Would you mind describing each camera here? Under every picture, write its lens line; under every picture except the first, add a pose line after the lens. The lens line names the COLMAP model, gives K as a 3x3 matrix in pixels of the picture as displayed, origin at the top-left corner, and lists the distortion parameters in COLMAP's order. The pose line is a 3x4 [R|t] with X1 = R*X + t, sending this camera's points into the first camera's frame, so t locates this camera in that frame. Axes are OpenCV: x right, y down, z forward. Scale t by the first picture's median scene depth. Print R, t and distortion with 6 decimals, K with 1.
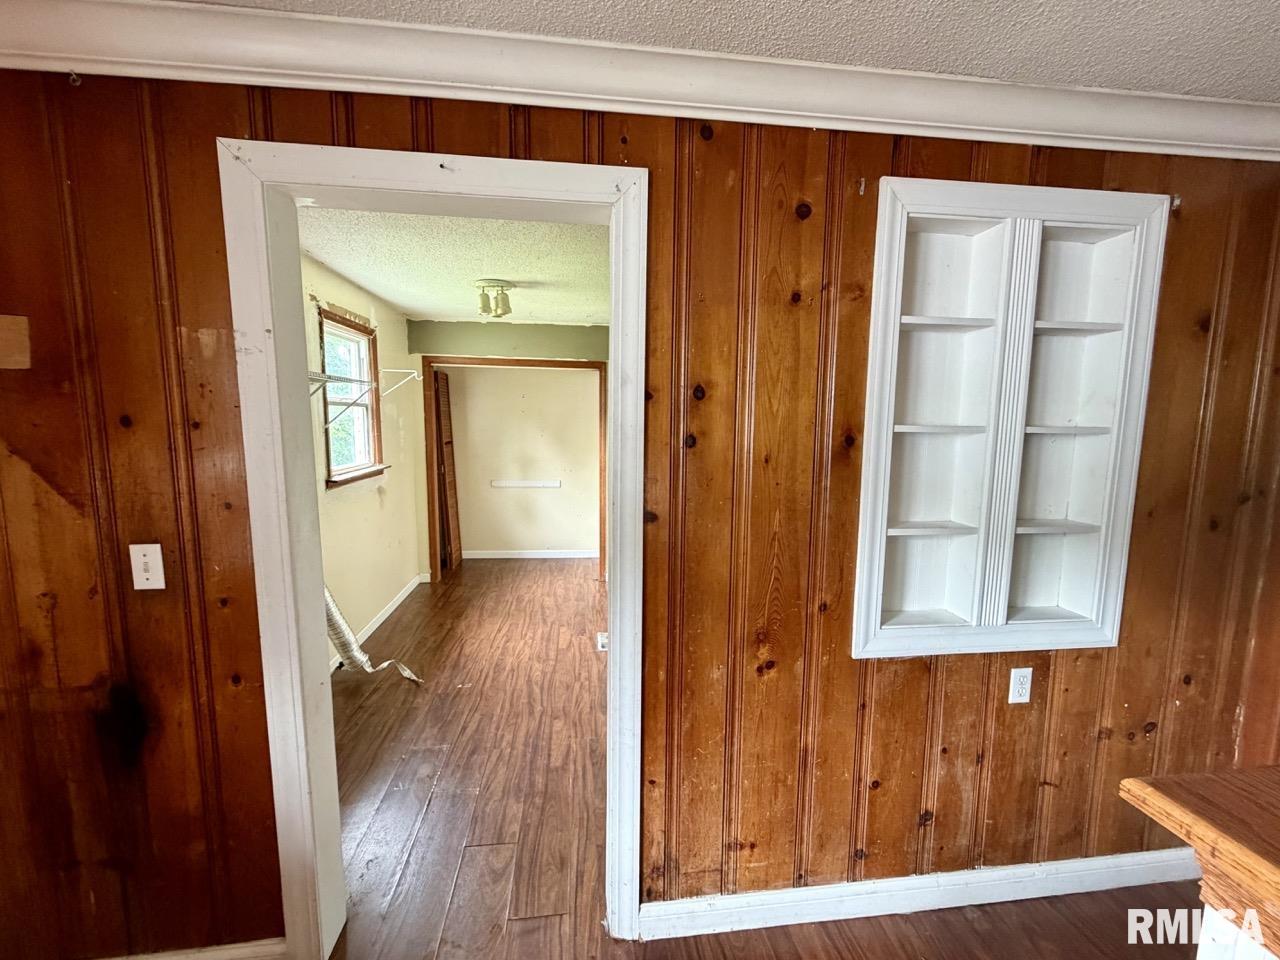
lens RADIAL K [[508.7, 0, 636.1], [0, 508.7, 480.8], [0, 0, 1]] dist [-0.001271, -0.000299]
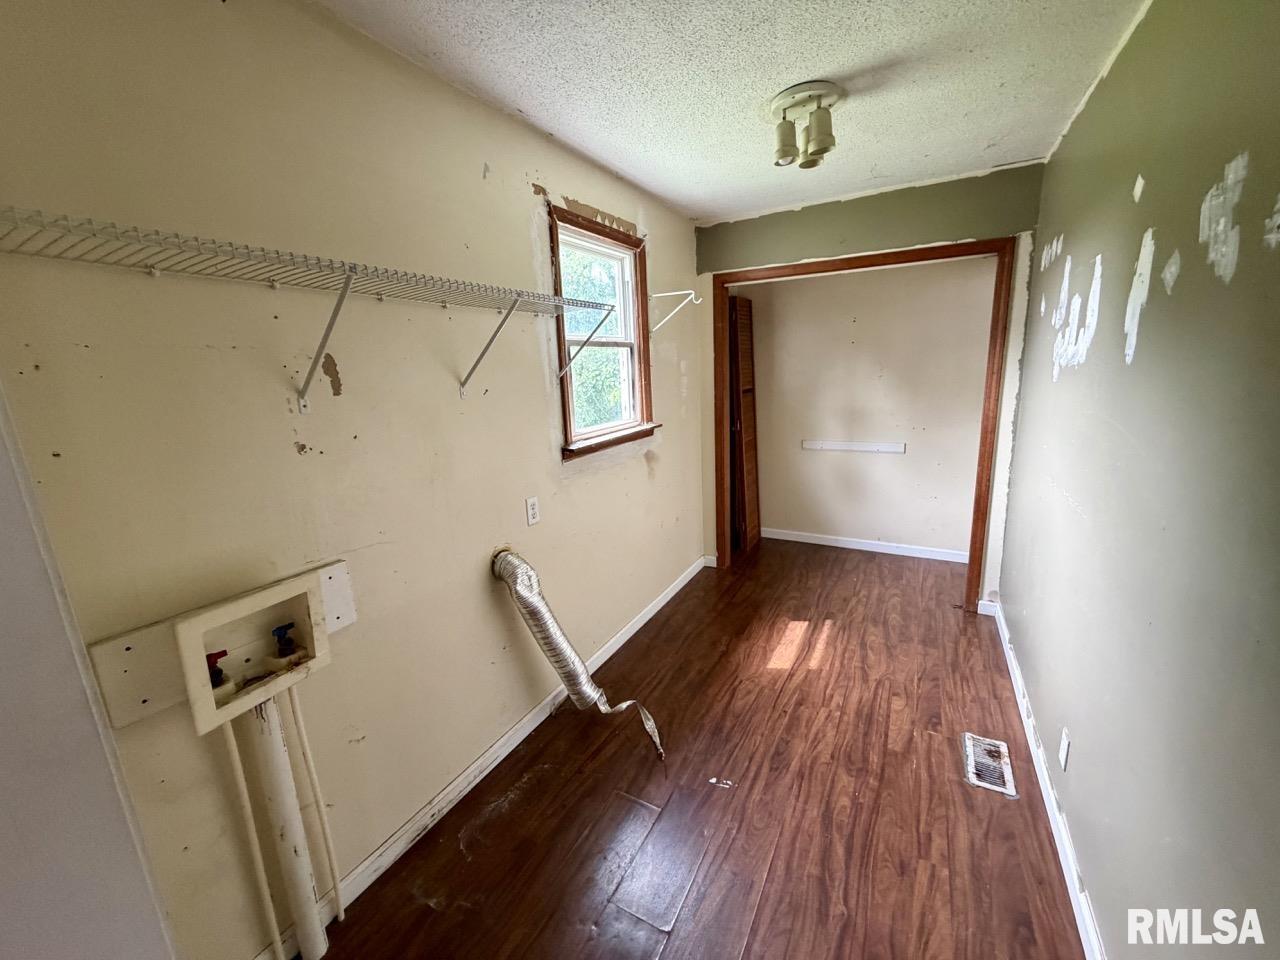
lens RADIAL K [[508.7, 0, 636.1], [0, 508.7, 480.8], [0, 0, 1]] dist [-0.001271, -0.000299]
pose [[0.812812, 0.076484, -0.577483, -0.069096], [-0.014609, 0.993708, 0.111047, -0.030877], [0.582343, -0.081824, 0.808815, 0.366439]]
